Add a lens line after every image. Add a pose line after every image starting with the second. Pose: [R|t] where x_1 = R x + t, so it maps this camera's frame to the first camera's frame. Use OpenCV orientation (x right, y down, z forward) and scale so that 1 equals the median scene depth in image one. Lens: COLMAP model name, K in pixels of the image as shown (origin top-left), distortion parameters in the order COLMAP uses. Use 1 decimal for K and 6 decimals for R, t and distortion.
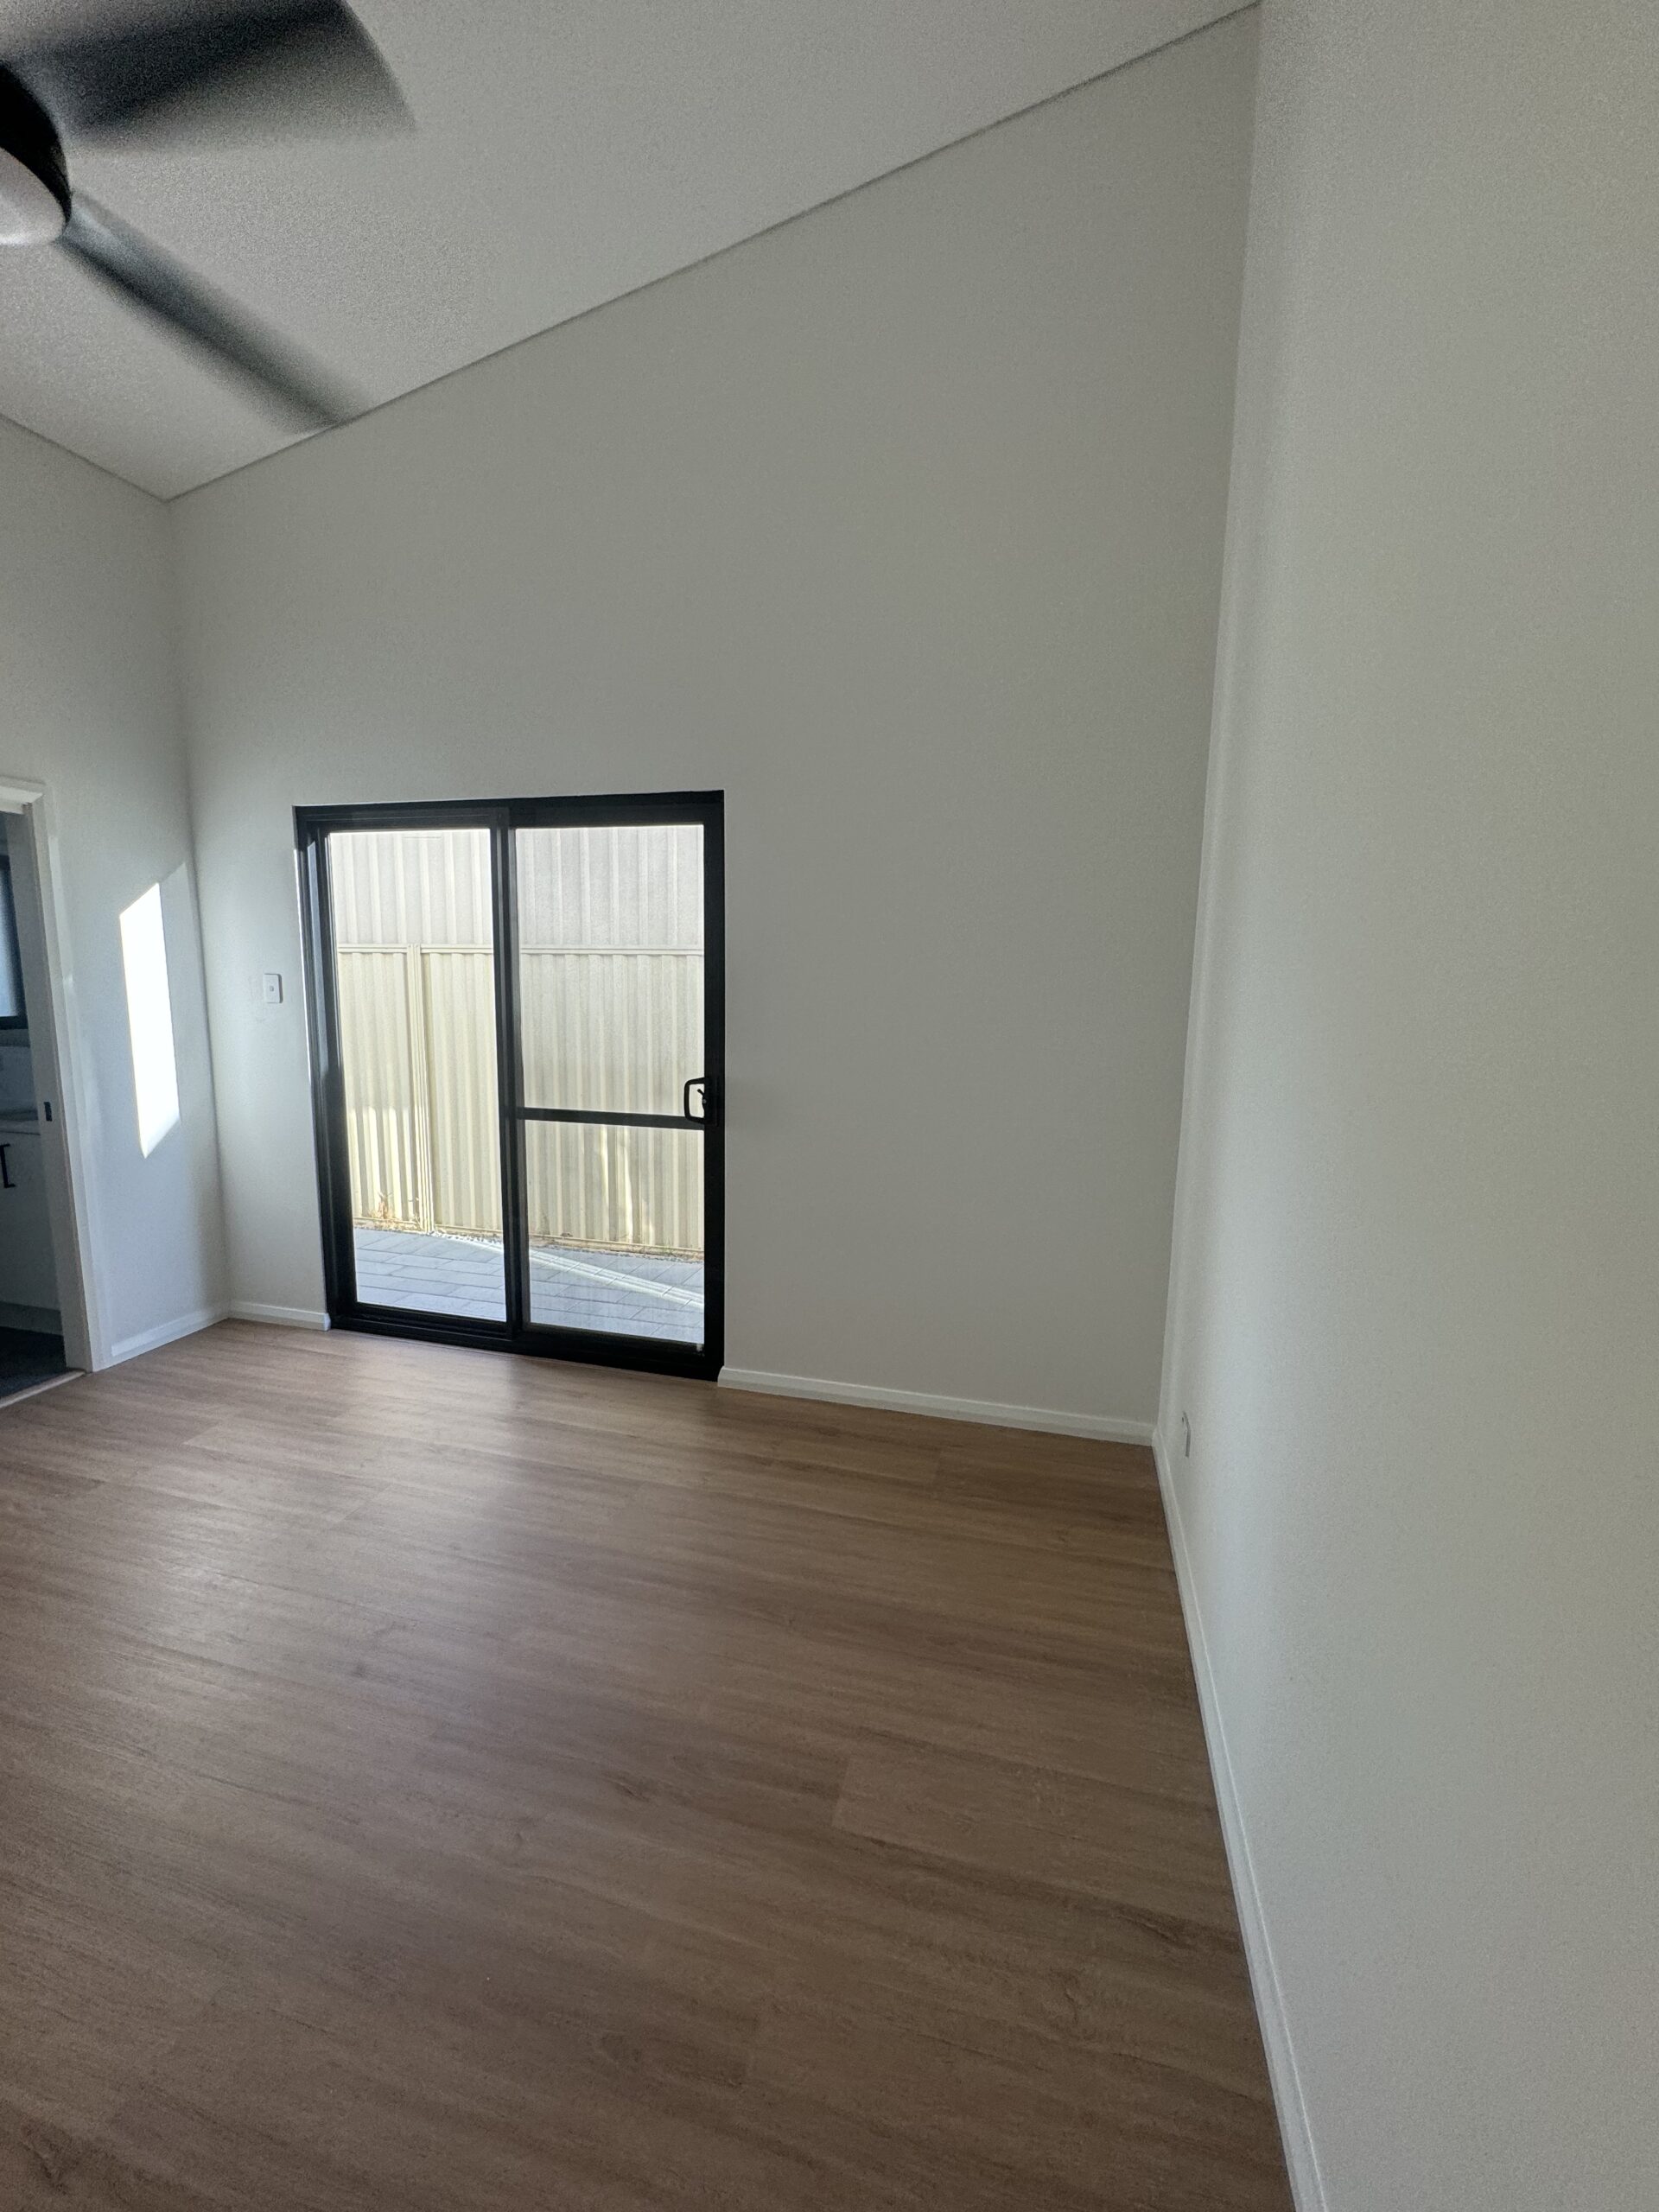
lens RADIAL K [[877.0, 0, 837.7], [0, 877.0, 1102.1], [0, 0, 1]] dist [-0.001197, -0.000391]
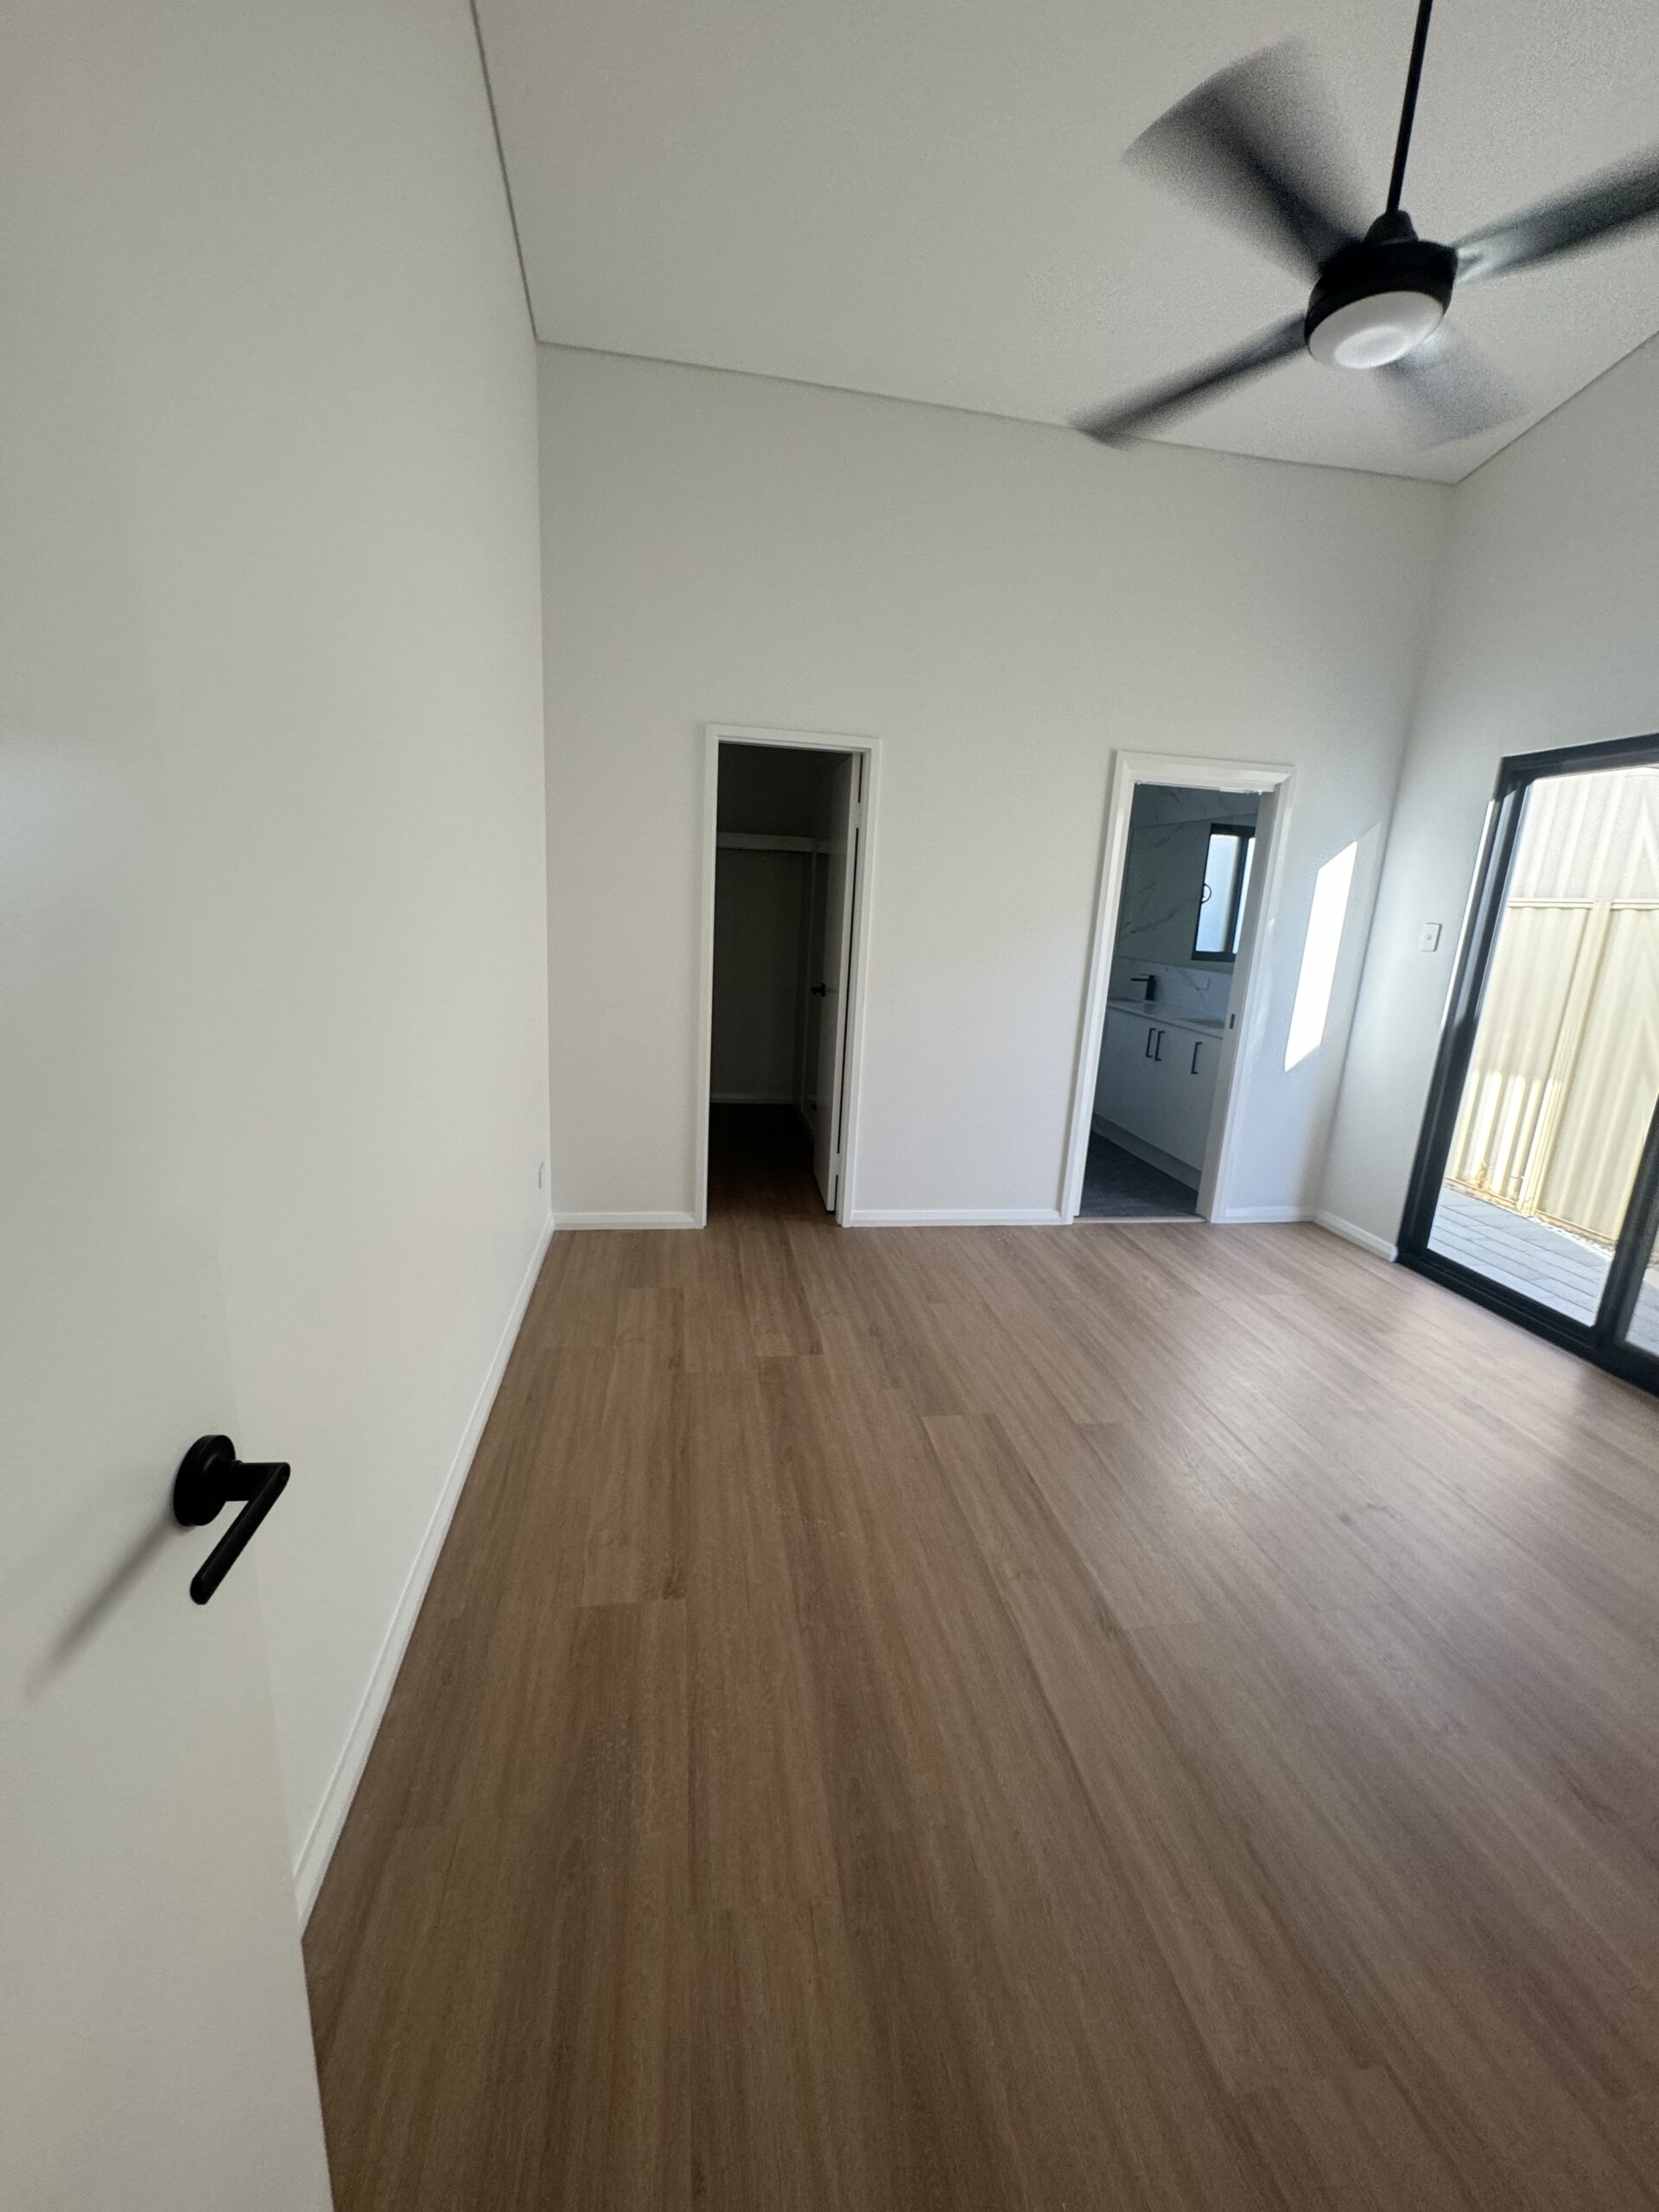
lens RADIAL K [[871.1, 0, 830.9], [0, 871.1, 1100.2], [0, 0, 1]] dist [-0.000112, 0.000217]
pose [[0.397694, 0.213062, -0.892437, 0.052189], [-0.173538, 0.972575, 0.154861, 0.026386], [0.900957, 0.093285, 0.423762, -0.086593]]
